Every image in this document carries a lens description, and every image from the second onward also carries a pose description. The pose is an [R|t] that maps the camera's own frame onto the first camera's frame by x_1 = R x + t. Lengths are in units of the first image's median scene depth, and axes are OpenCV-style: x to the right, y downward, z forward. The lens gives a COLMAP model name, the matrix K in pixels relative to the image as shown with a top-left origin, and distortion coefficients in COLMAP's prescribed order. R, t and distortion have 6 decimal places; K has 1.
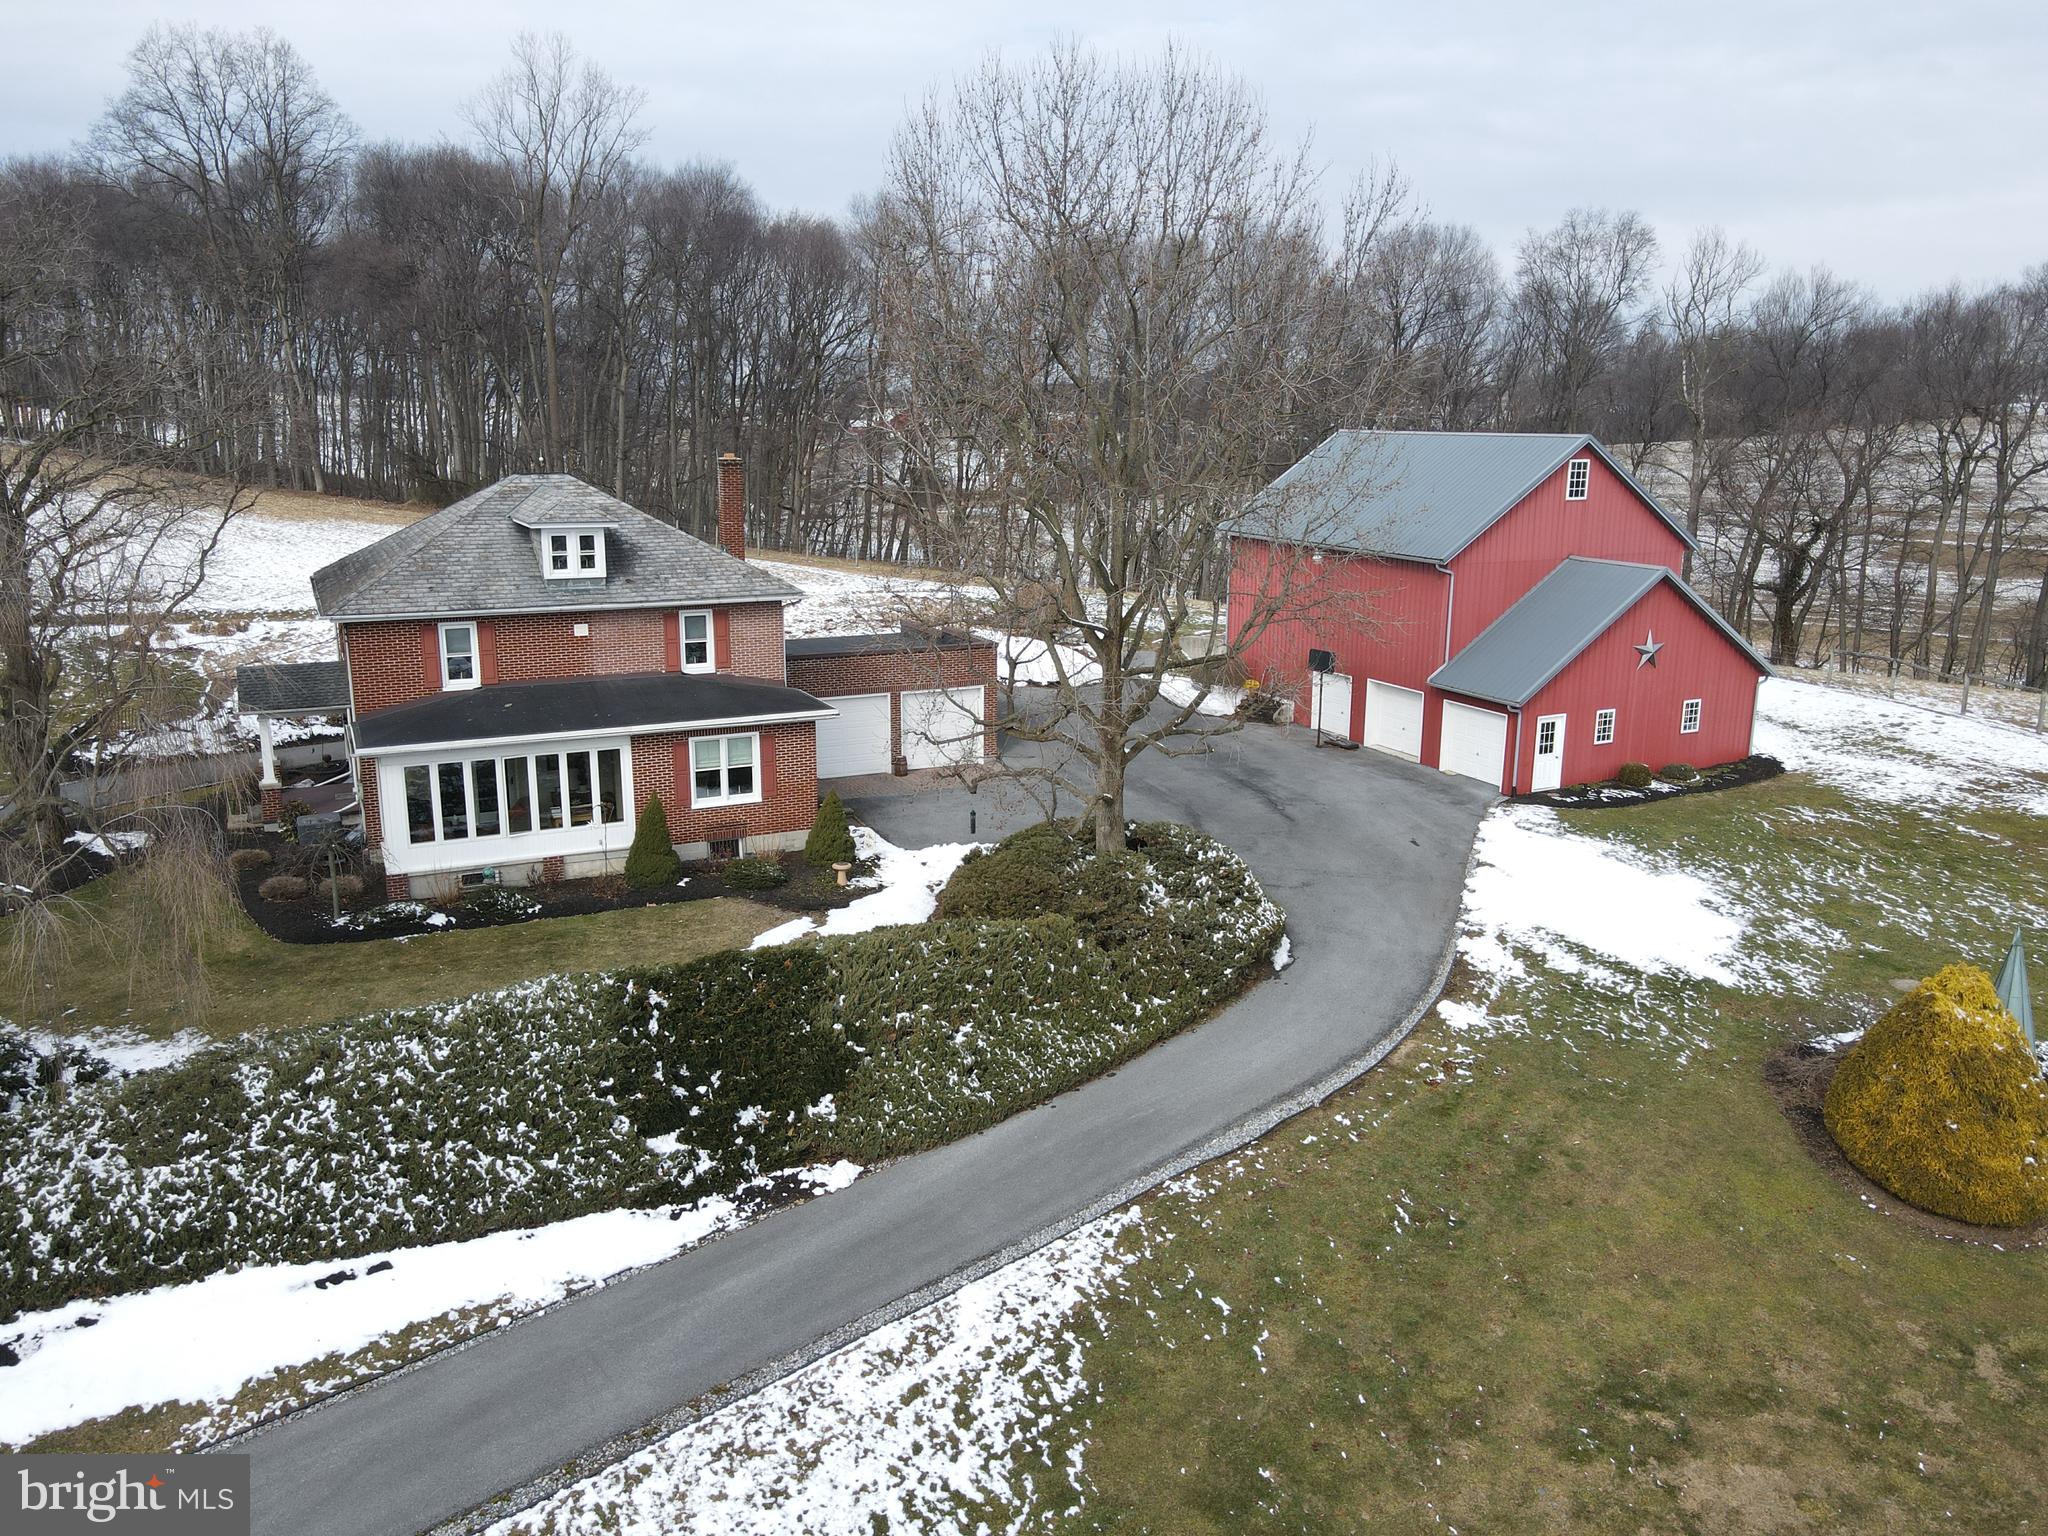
lens RADIAL K [[1506.2, 0, 1023.2], [0, 1506.2, 753.5], [0, 0, 1]] dist [-0.000232, 0.025671]
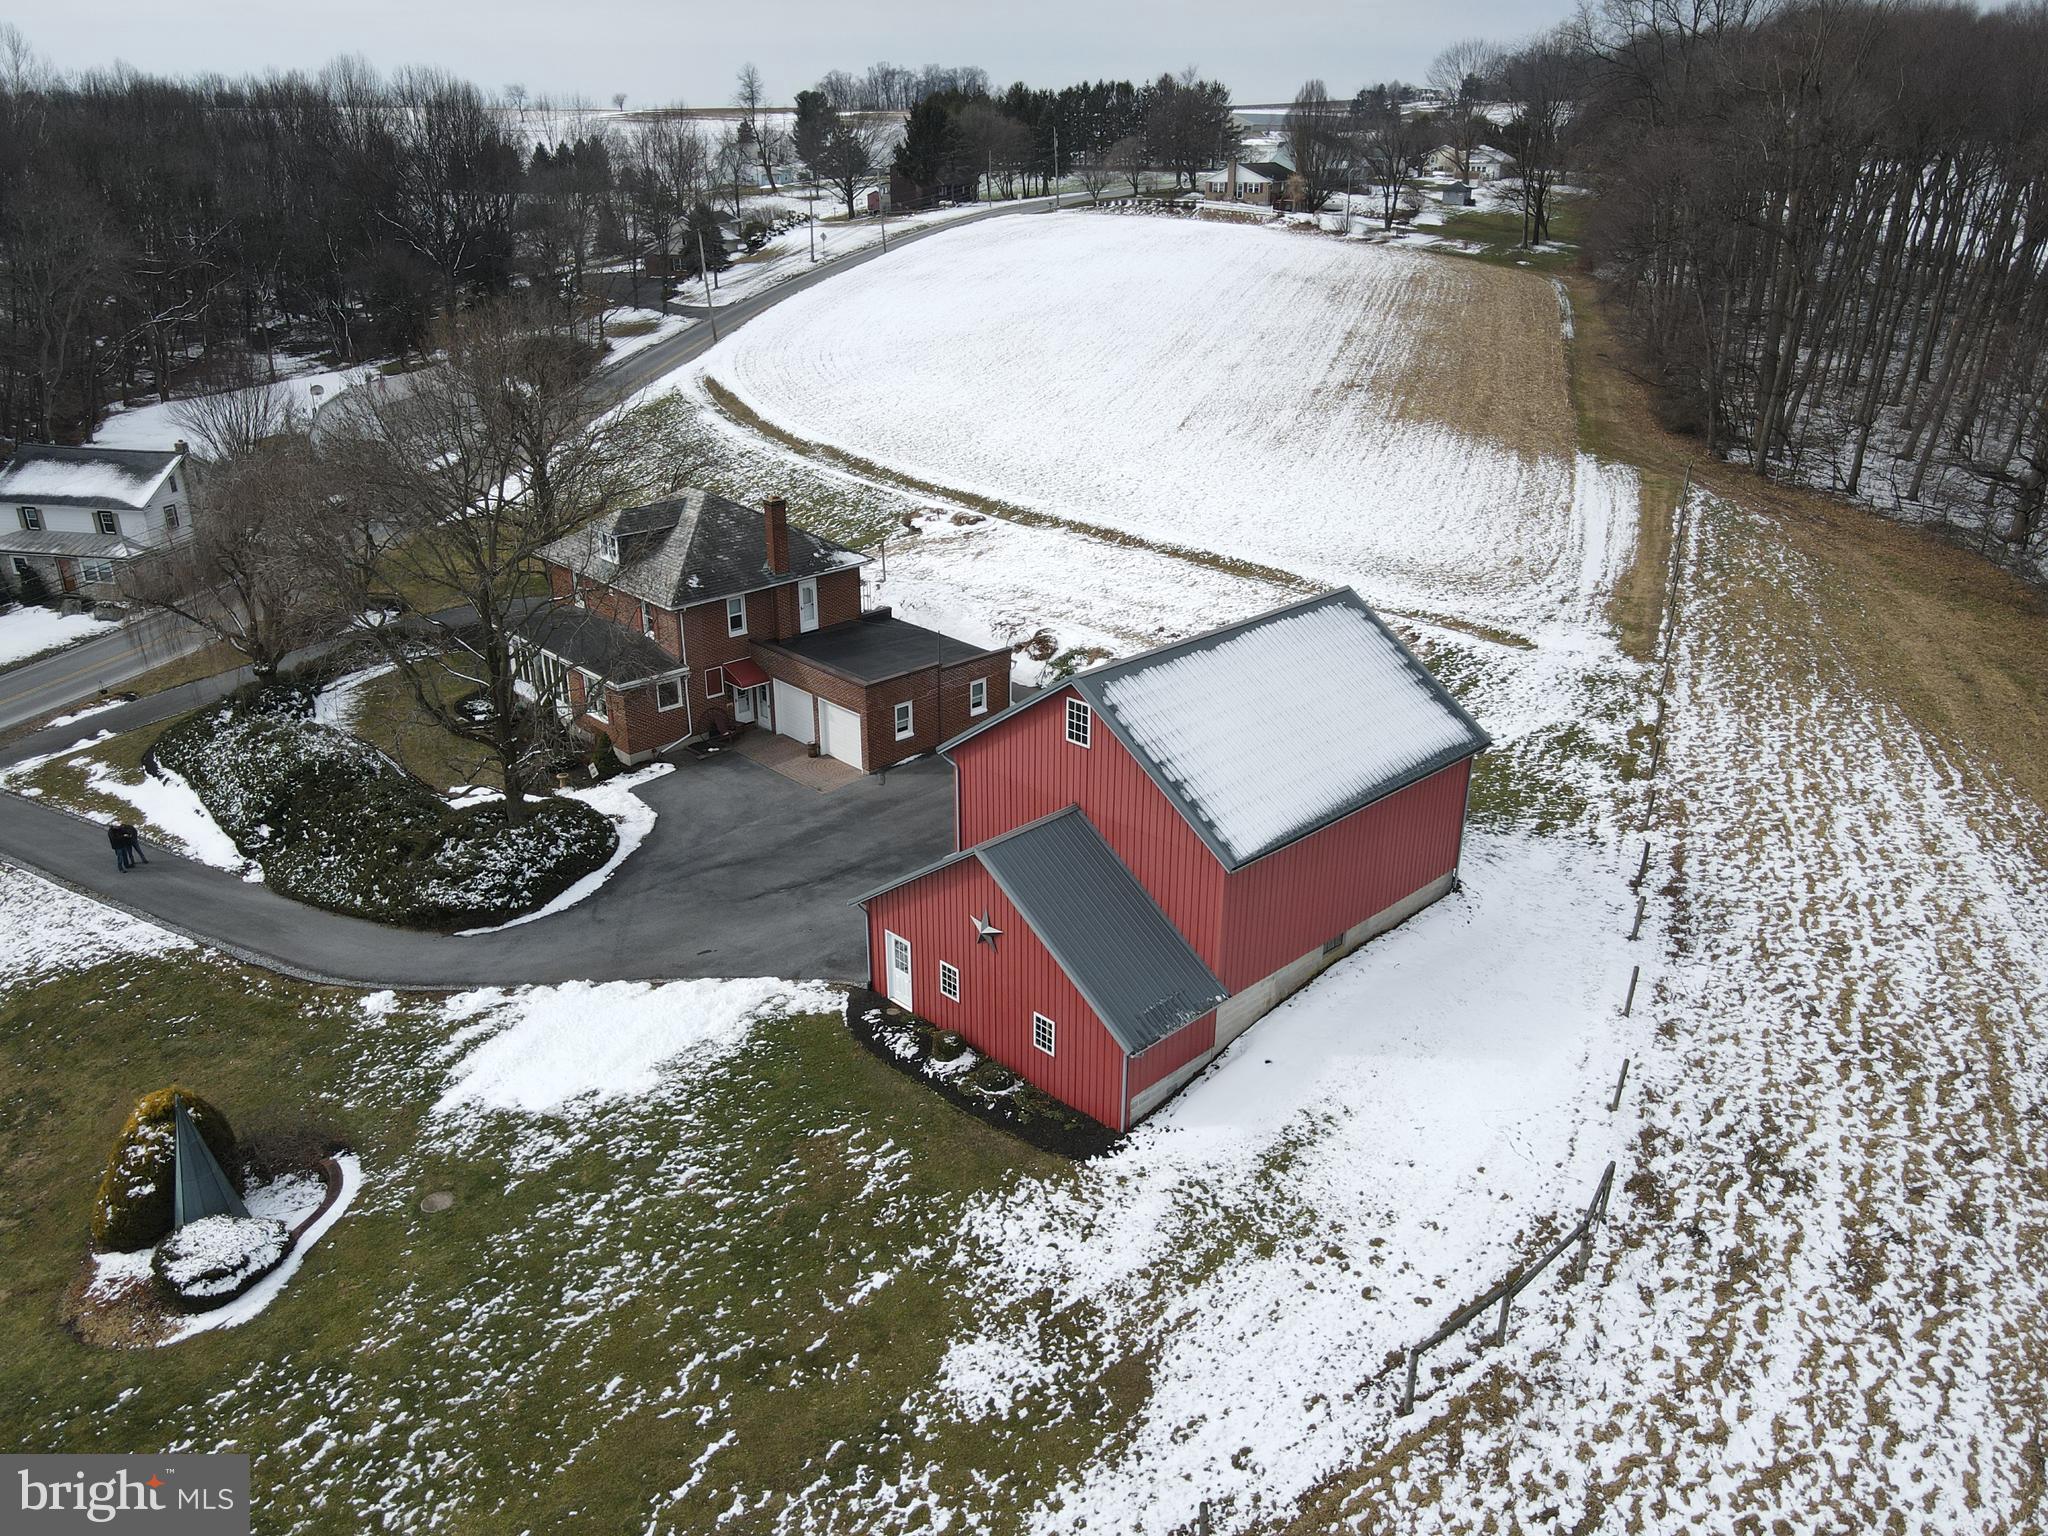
lens RADIAL K [[1506.2, 0, 1018.3], [0, 1506.2, 762.6], [0, 0, 1]] dist [-0.000232, 0.025671]
pose [[0.303669, 0.362321, -0.881197, 1.463905], [-0.211608, 0.927420, 0.308405, -0.546447], [0.928982, 0.092815, 0.358299, 0.884168]]
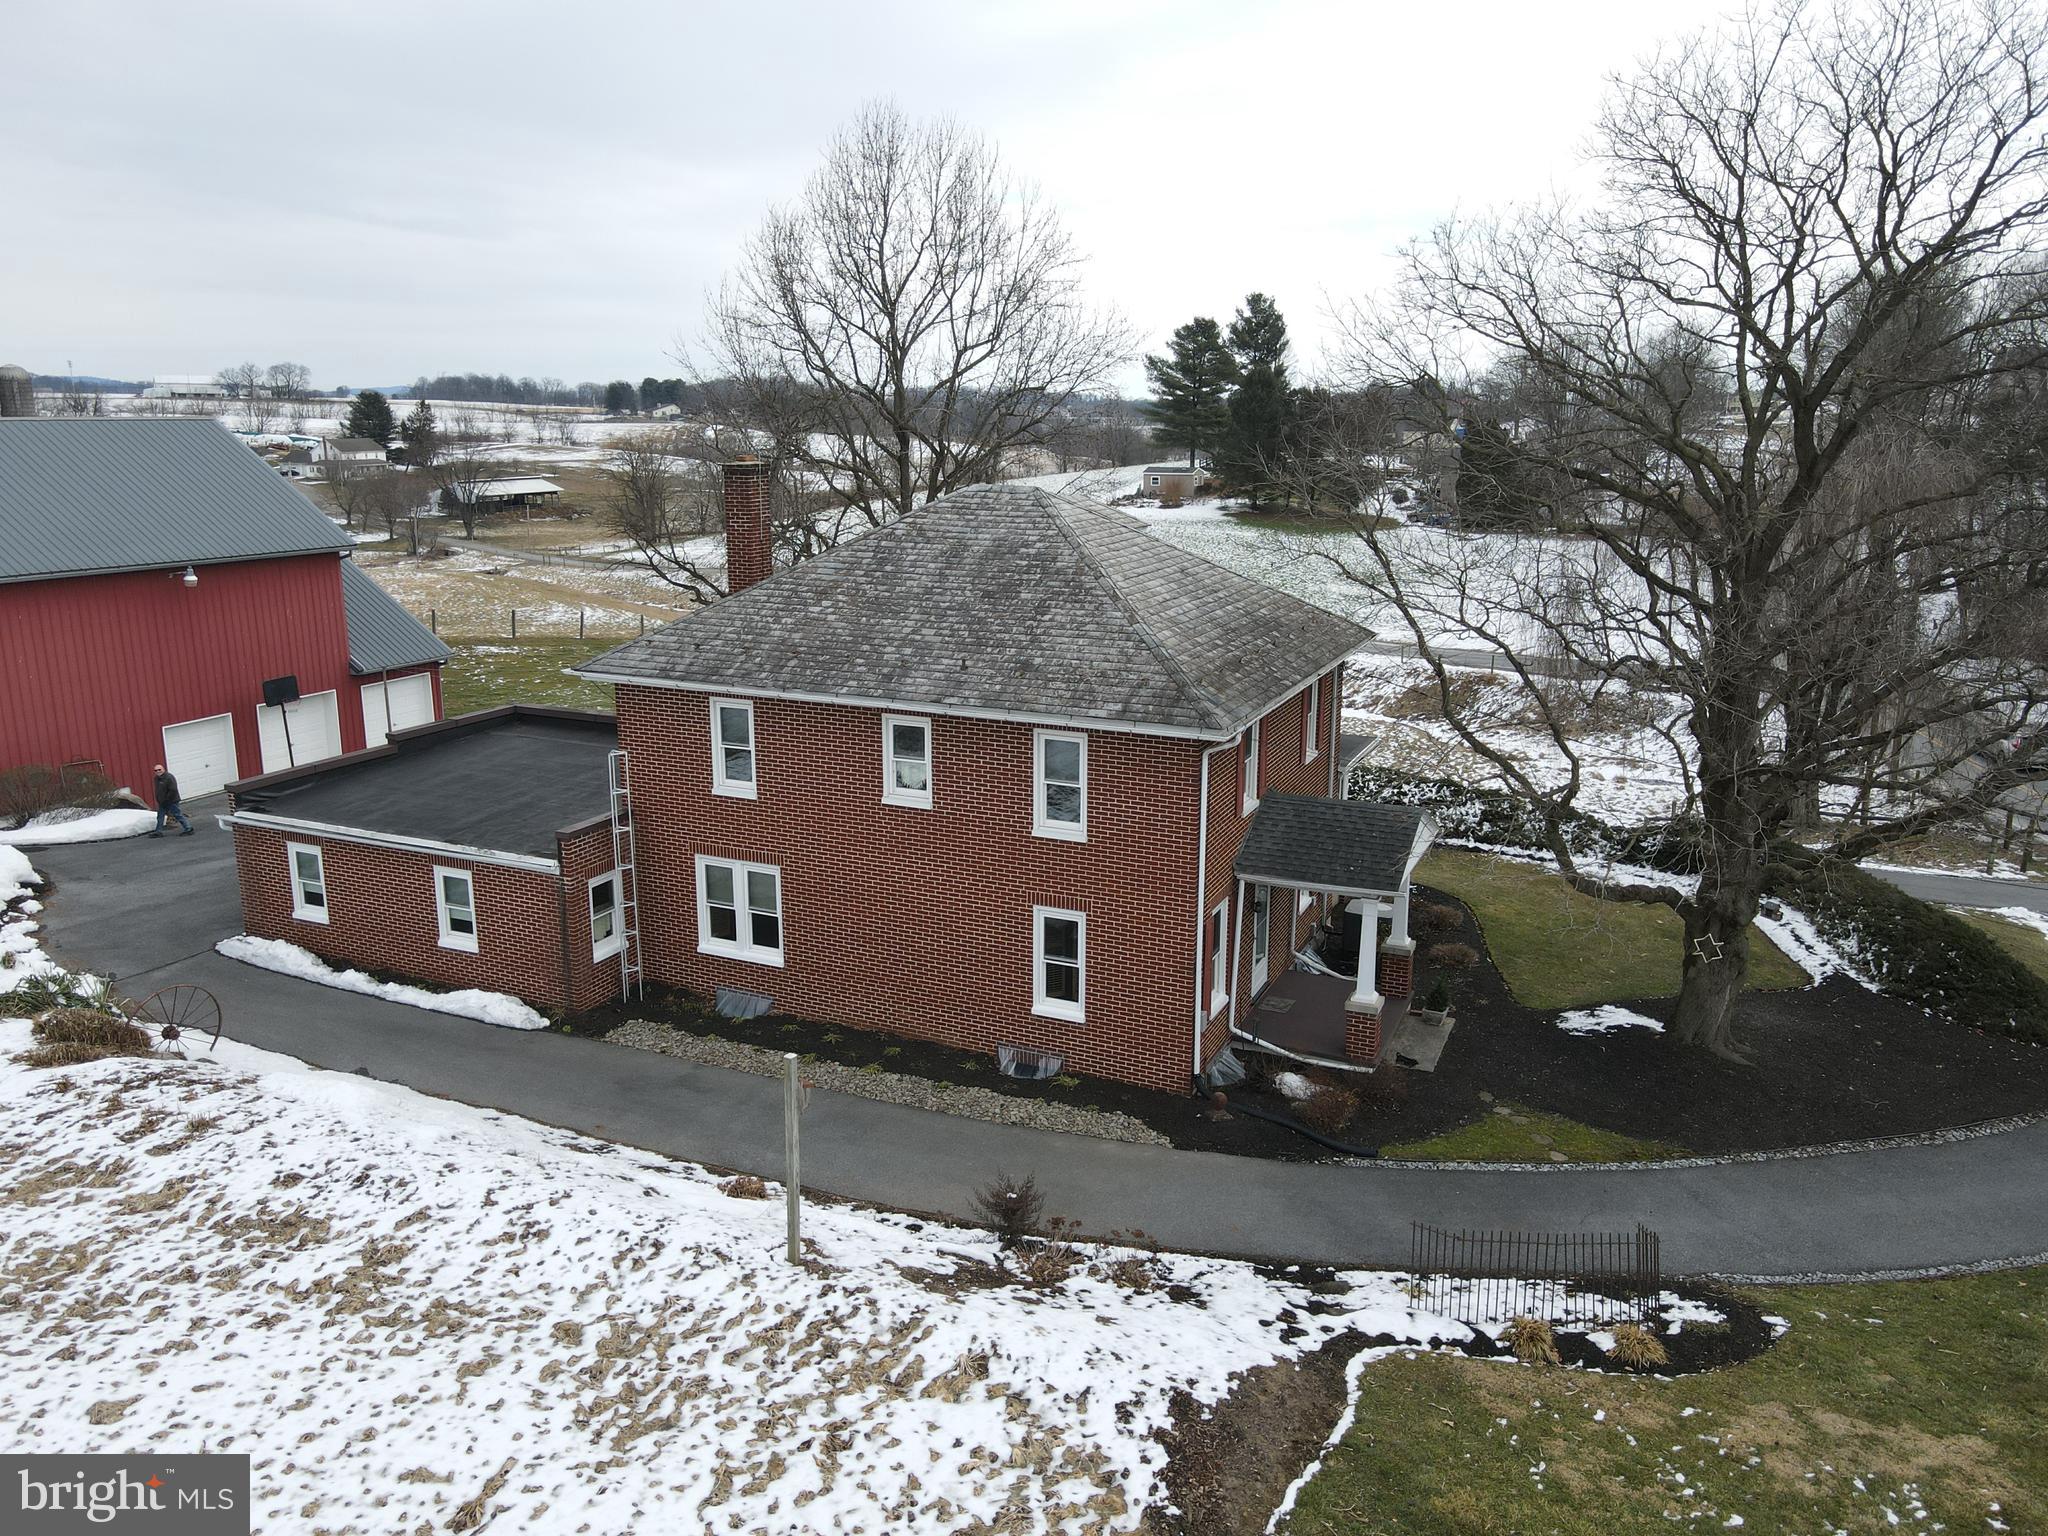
lens RADIAL K [[1506.2, 0, 1019.1], [0, 1506.2, 766.5], [0, 0, 1]] dist [-0.000232, 0.025671]
pose [[-0.637257, -0.183685, 0.748441, -0.962503], [0.166783, 0.915291, 0.366641, -0.360254], [-0.752387, 0.358472, -0.552640, 1.606581]]
